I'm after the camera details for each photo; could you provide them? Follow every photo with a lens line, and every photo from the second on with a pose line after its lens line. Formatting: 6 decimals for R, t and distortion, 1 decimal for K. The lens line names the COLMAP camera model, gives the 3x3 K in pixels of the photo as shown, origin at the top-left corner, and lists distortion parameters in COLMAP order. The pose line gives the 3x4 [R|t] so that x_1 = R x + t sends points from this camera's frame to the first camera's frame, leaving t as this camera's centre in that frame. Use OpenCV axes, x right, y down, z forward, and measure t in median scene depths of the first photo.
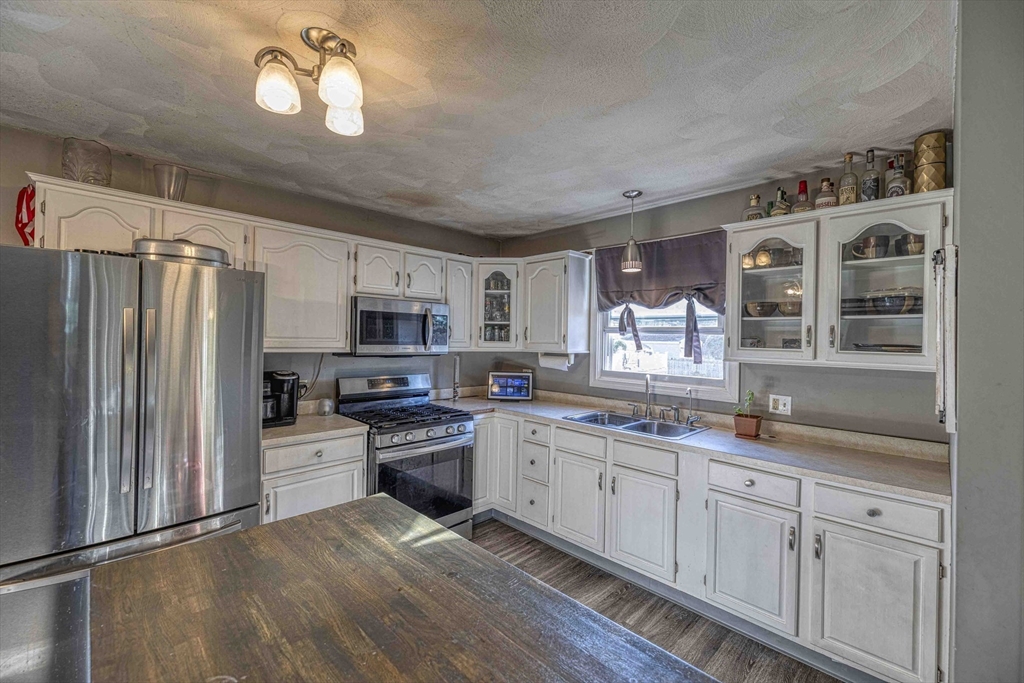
lens RADIAL K [[429.5, 0, 508.8], [0, 429.5, 335.1], [0, 0, 1]] dist [0.001832, -0.000112]
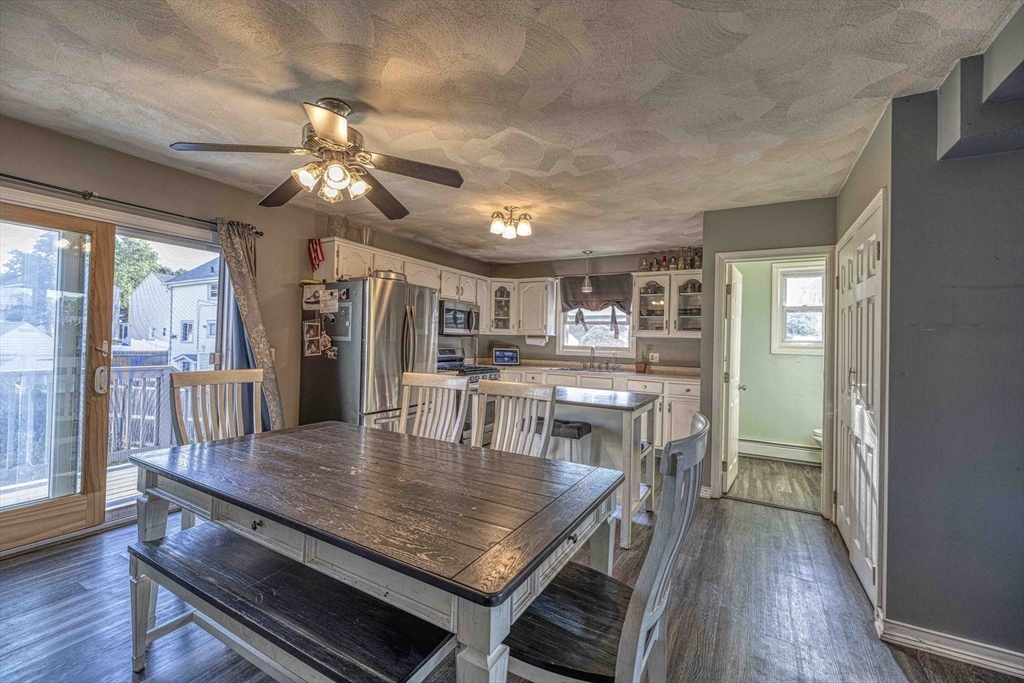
lens RADIAL K [[429.5, 0, 508.8], [0, 429.5, 335.1], [0, 0, 1]] dist [0.001832, -0.000112]
pose [[0.962749, 0.008375, 0.270268, -0.505928], [-0.008100, 0.999965, -0.002131, 0.048024], [-0.270276, -0.000138, 0.962783, -0.678696]]
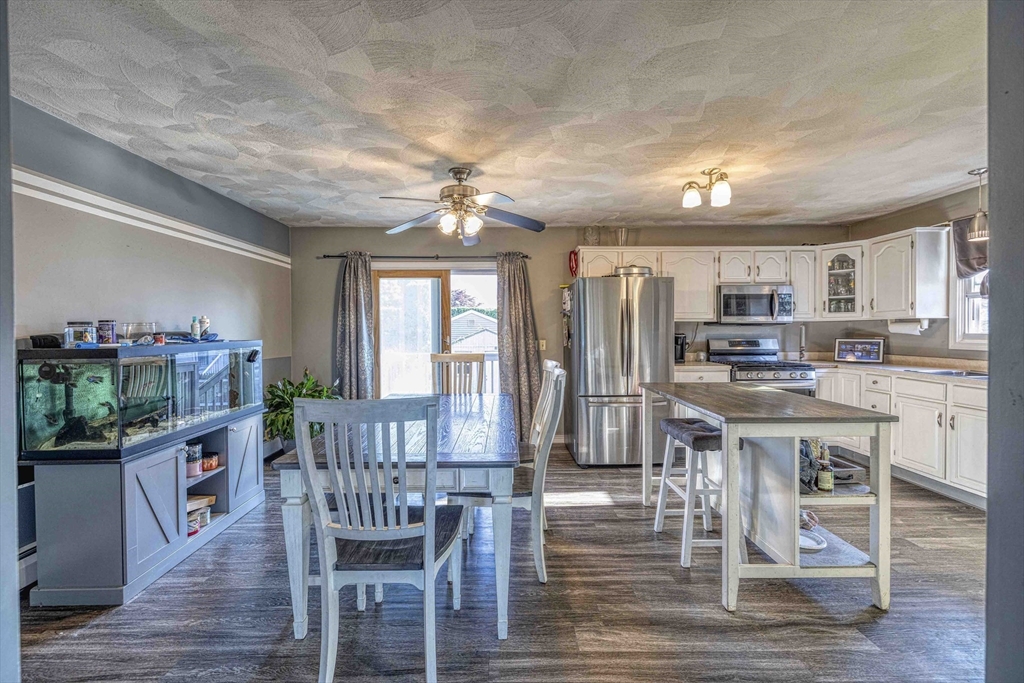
lens RADIAL K [[429.5, 0, 508.8], [0, 429.5, 335.1], [0, 0, 1]] dist [0.001832, -0.000112]
pose [[0.721816, -0.013550, -0.691953, 0.149483], [0.023536, 0.999711, 0.004975, 0.057374], [0.691685, -0.019877, 0.721926, -0.588666]]
